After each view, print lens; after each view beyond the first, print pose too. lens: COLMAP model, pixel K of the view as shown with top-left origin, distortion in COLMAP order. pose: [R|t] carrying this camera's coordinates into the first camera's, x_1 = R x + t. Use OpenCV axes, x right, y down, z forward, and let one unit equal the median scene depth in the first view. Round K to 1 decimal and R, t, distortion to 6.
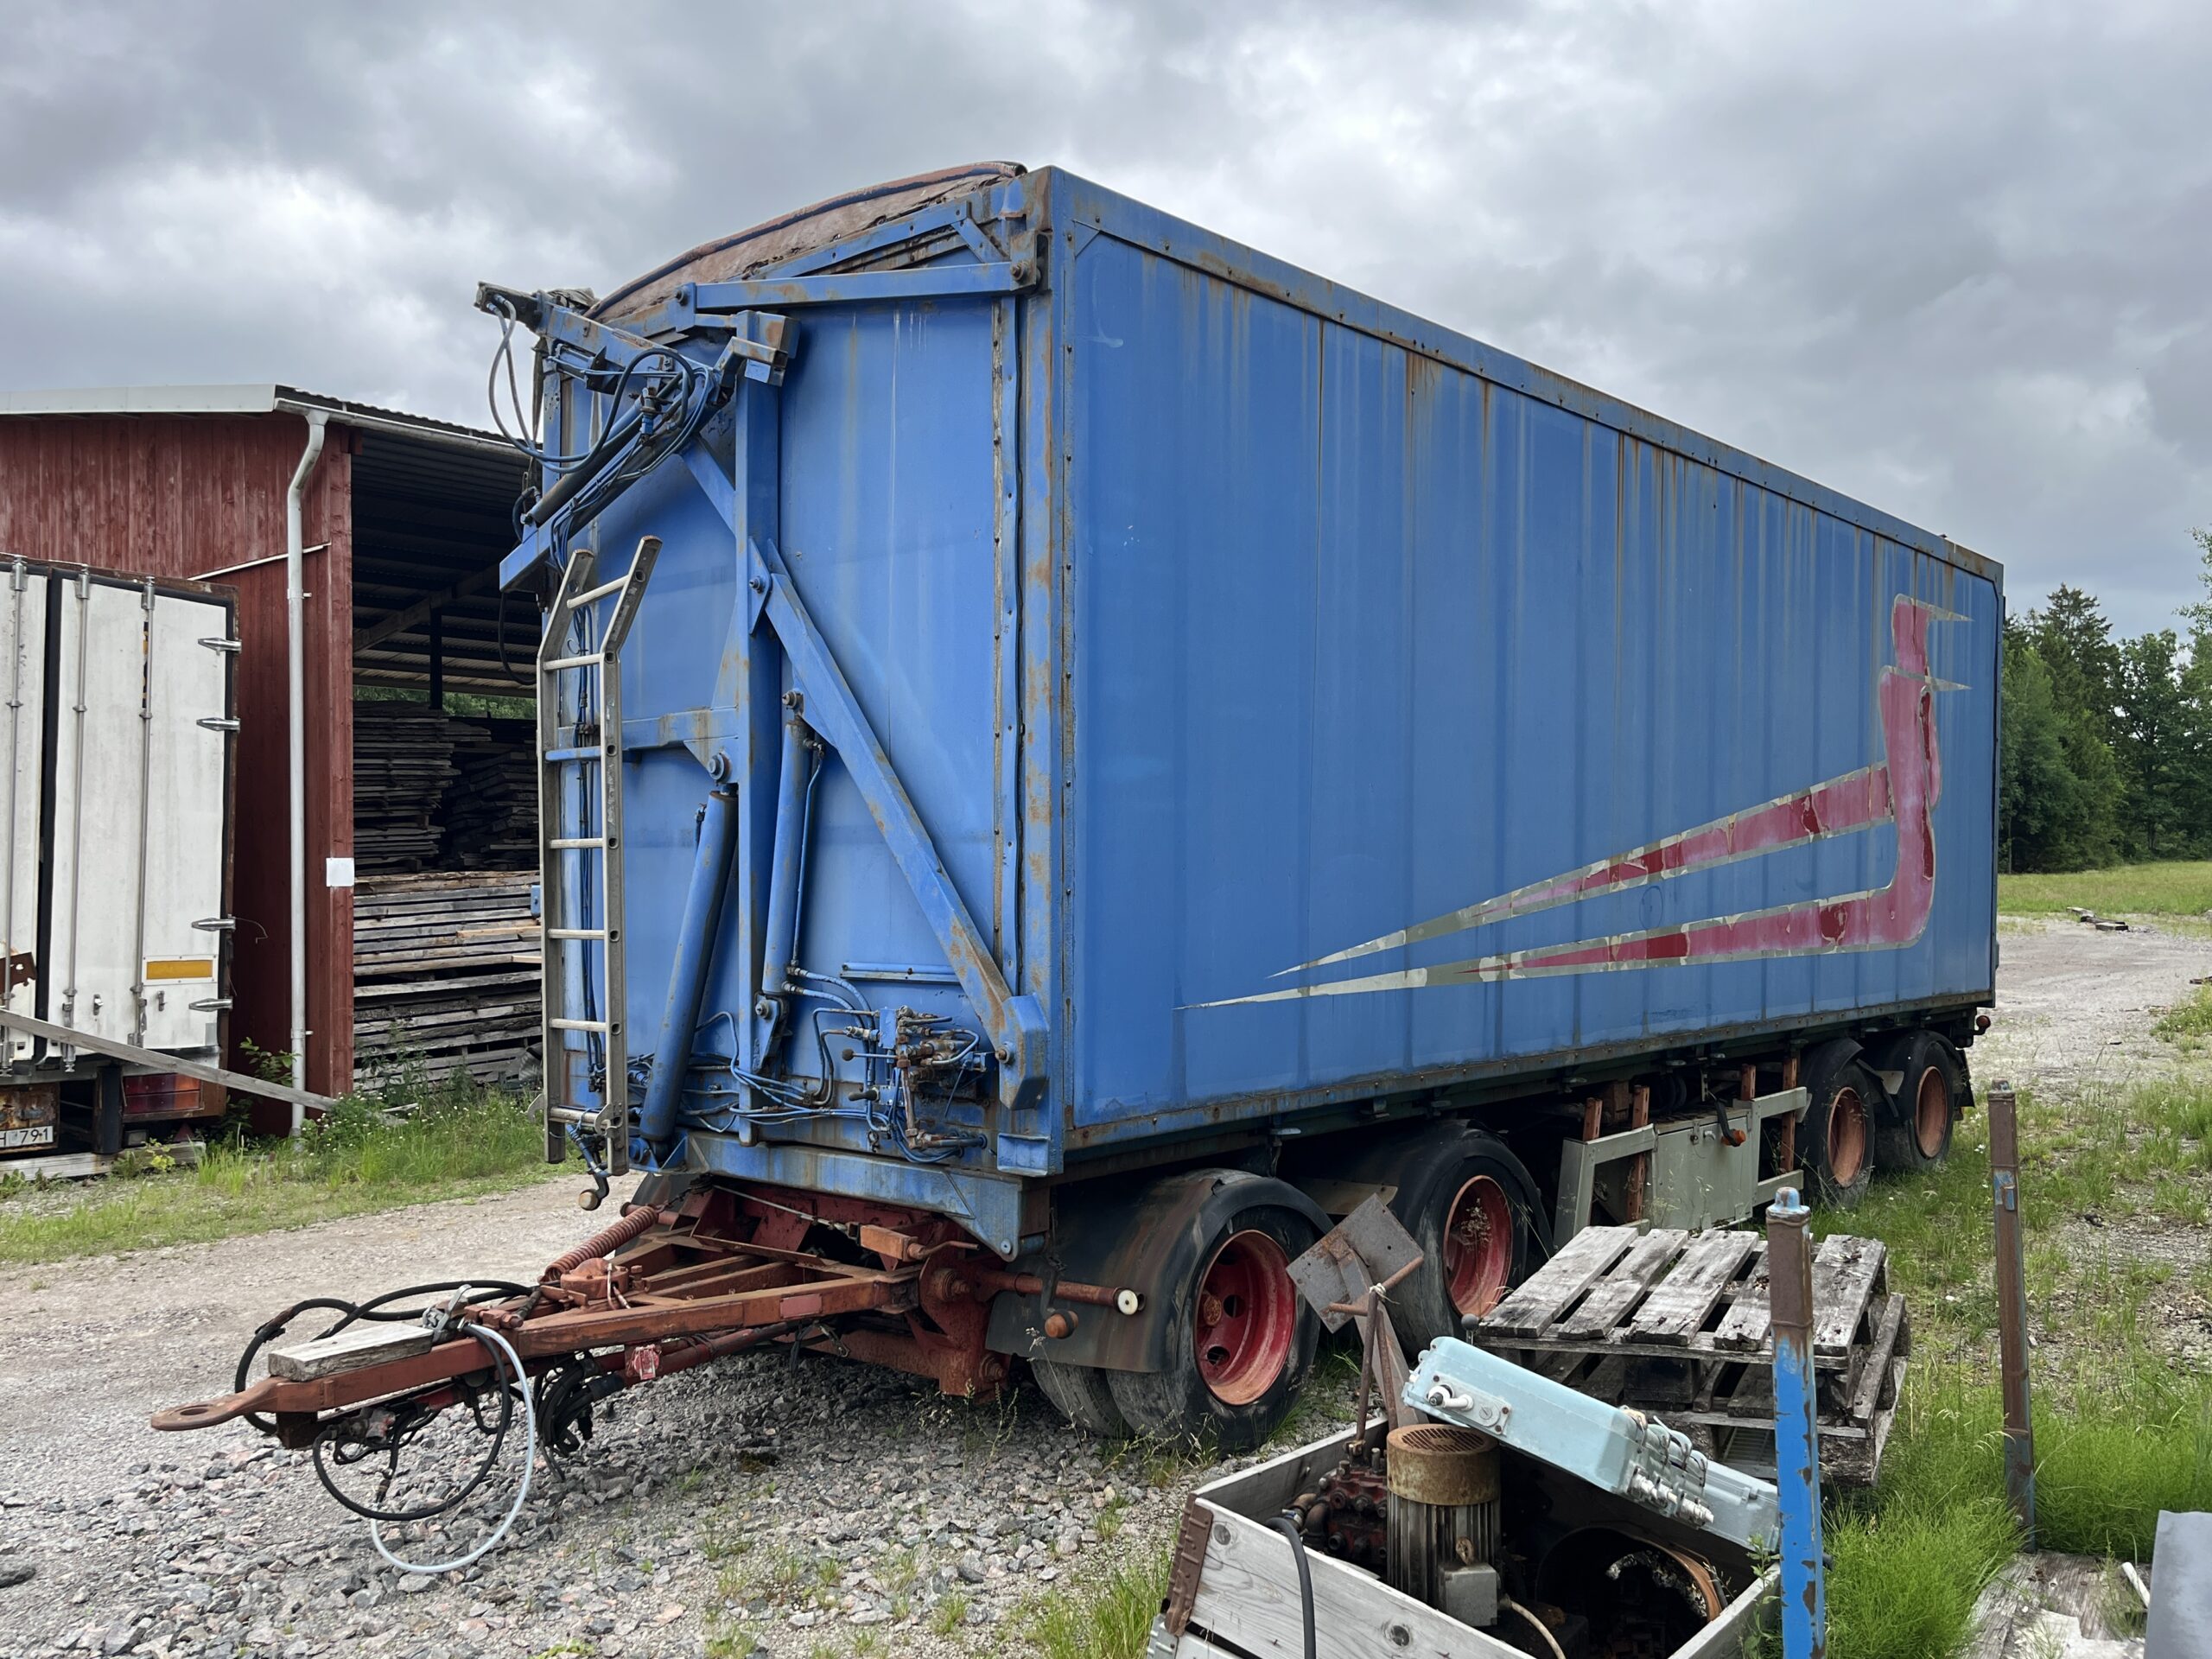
lens RADIAL K [[1823.5, 0, 1102.5], [0, 1823.5, 839.5], [0, 0, 1]] dist [0.041466, 0.000710]
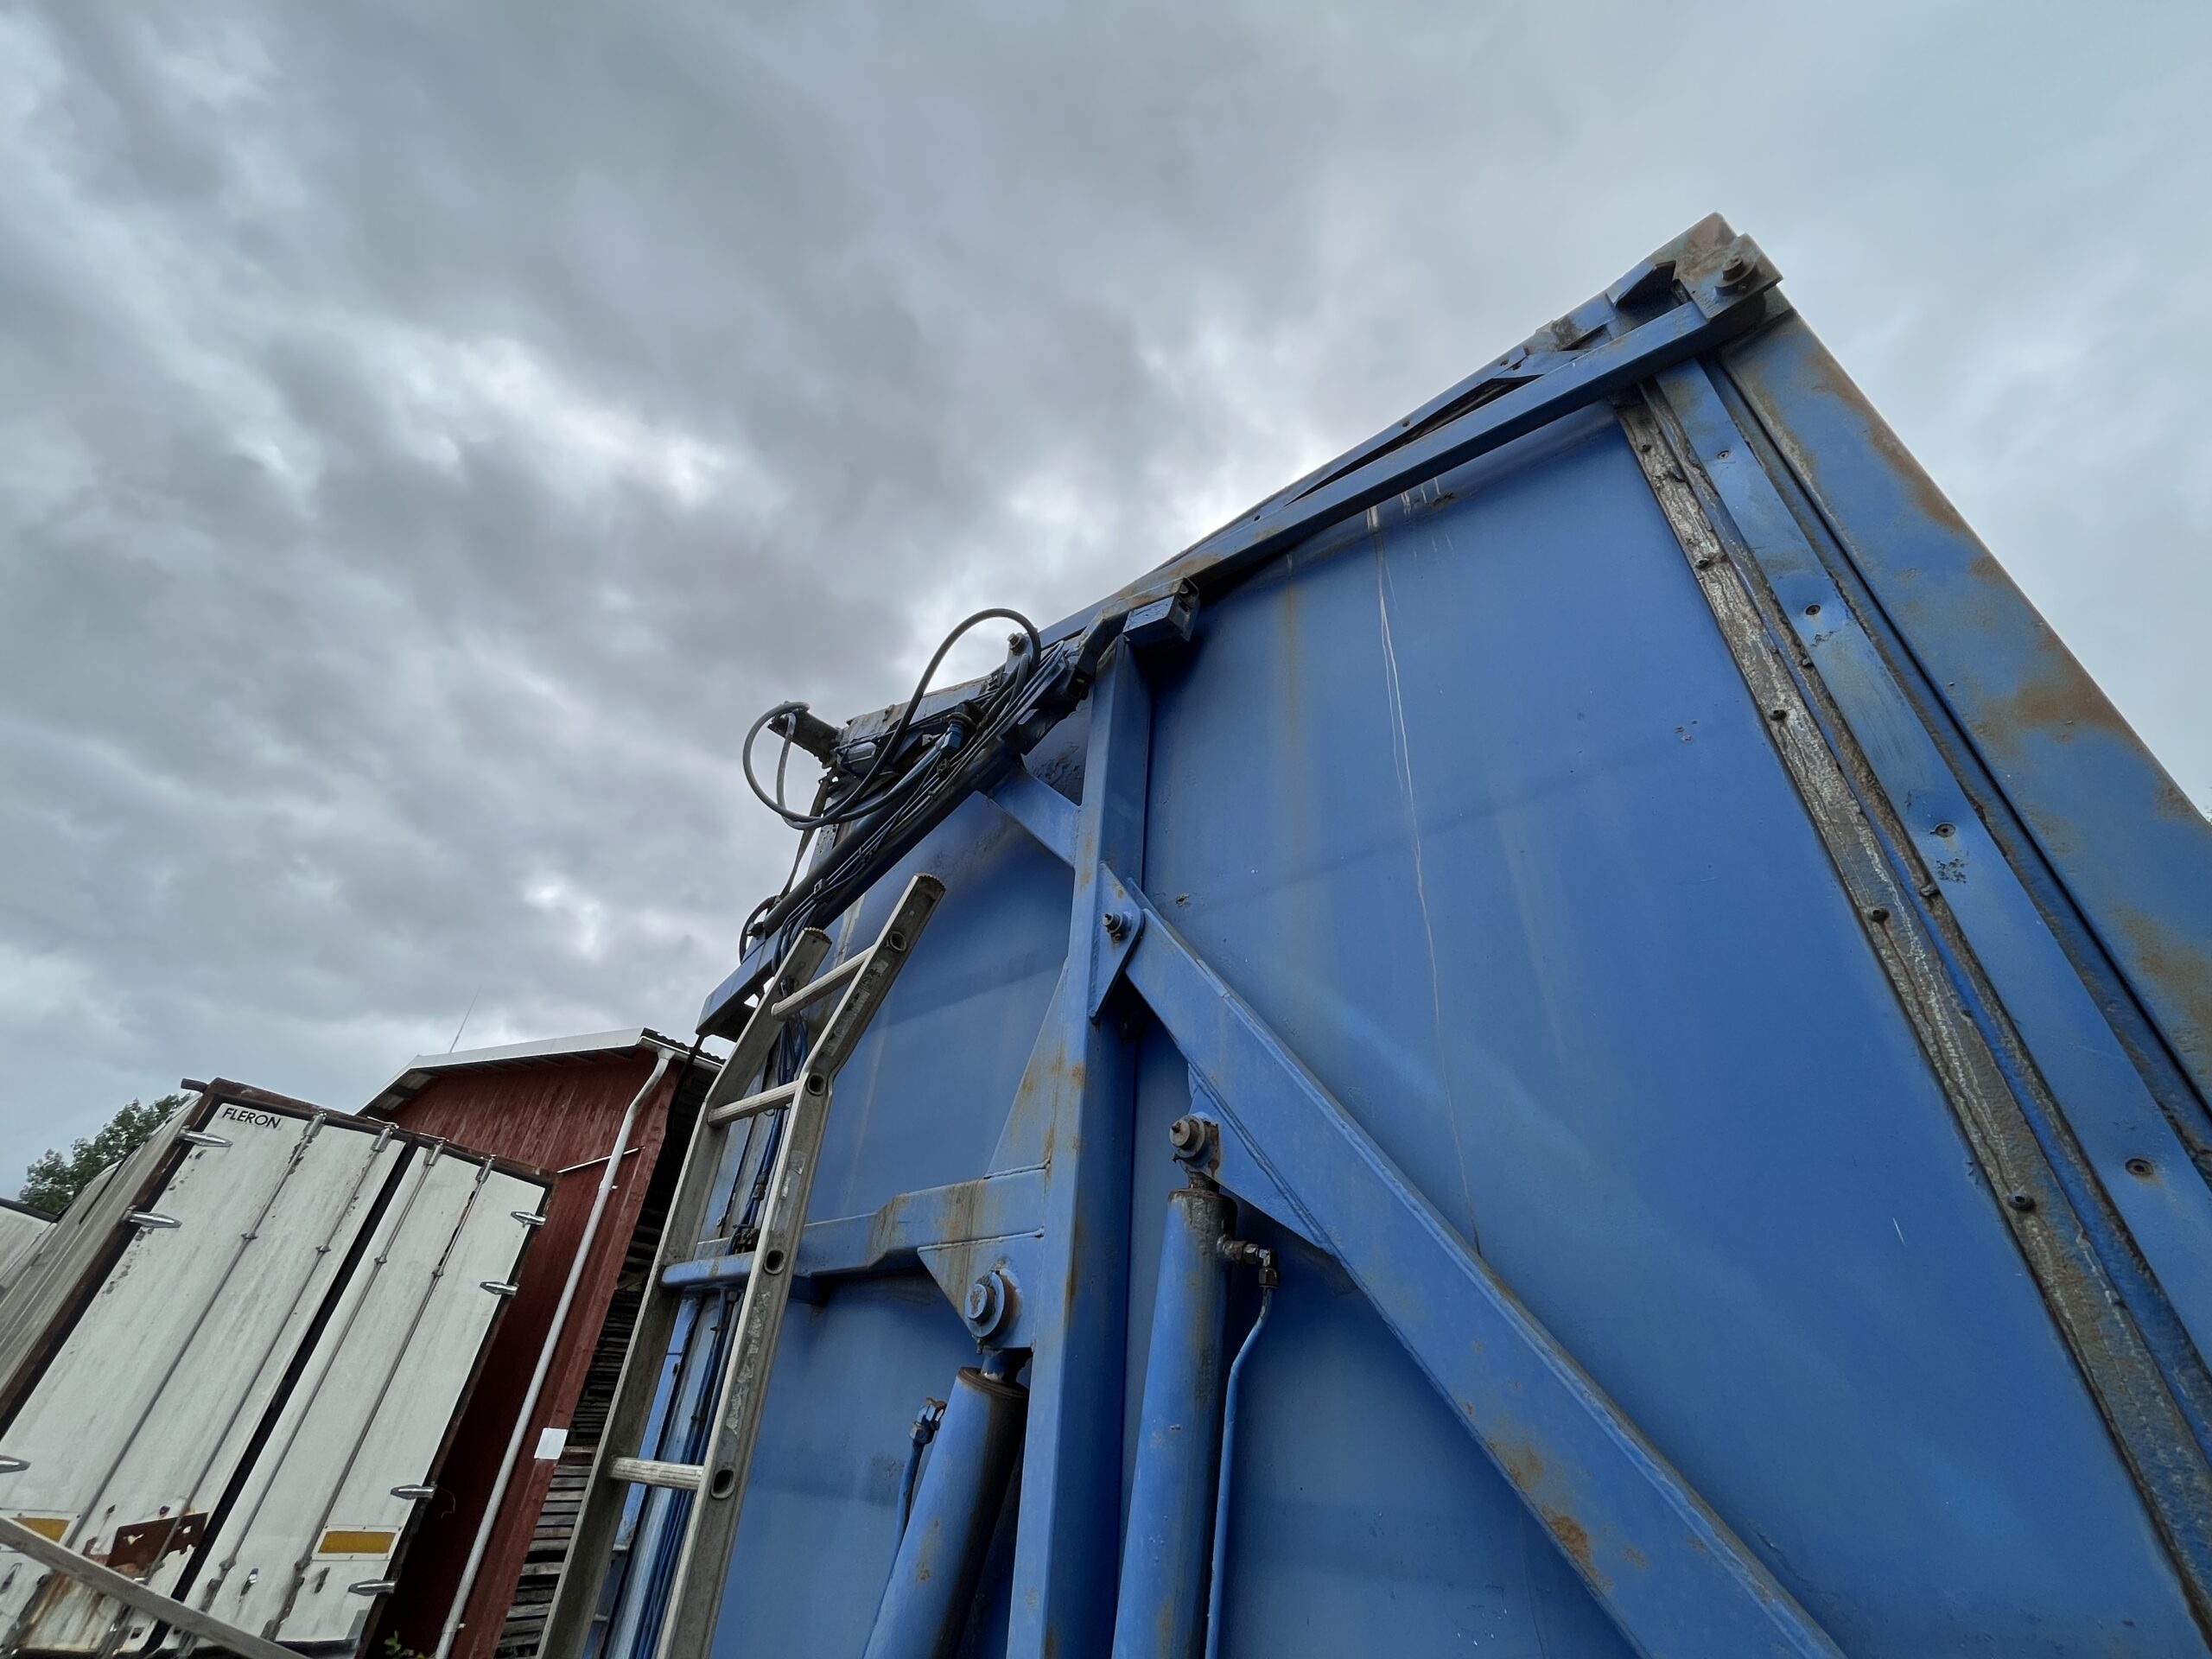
lens RADIAL K [[888.3, 0, 1093.0], [0, 888.3, 837.9], [0, 0, 1]] dist [-0.007449, 0.000372]
pose [[0.997620, 0.057240, -0.038445, -0.094039], [-0.068950, 0.823404, -0.563251, -0.006873], [-0.000584, 0.564561, 0.825391, 0.387484]]
